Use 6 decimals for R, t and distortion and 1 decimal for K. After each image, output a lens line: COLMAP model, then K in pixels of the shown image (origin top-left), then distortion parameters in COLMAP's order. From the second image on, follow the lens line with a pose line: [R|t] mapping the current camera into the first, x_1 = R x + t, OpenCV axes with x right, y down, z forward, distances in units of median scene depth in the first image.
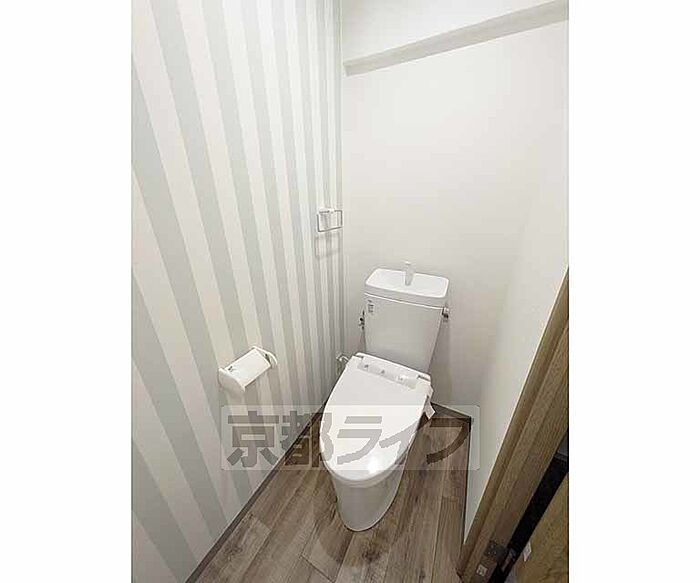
lens RADIAL K [[231.1, 0, 350.0], [0, 231.1, 291.5], [0, 0, 1]] dist [0.000763, 0.000009]
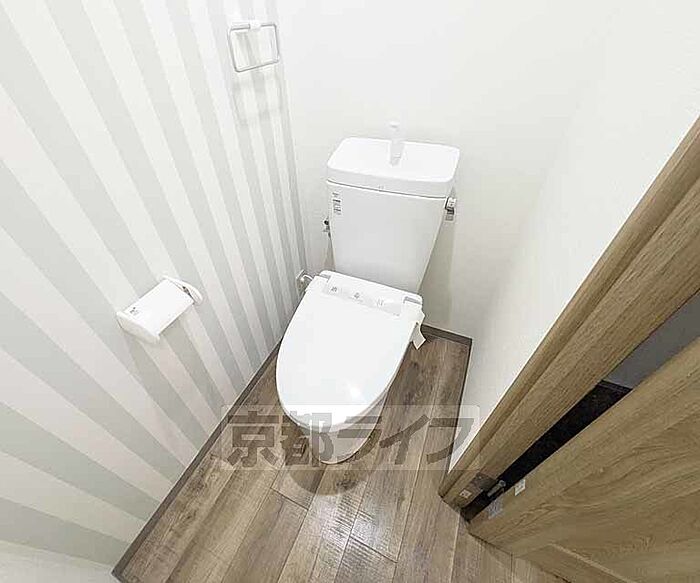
lens RADIAL K [[305.7, 0, 323.8], [0, 305.7, 291.5], [0, 0, 1]] dist [0.001004, -0.000108]
pose [[0.998110, -0.060770, -0.009171, 0.050624], [0.060140, 0.935044, 0.349393, -0.005664], [-0.012657, -0.349284, 0.936931, 0.113301]]
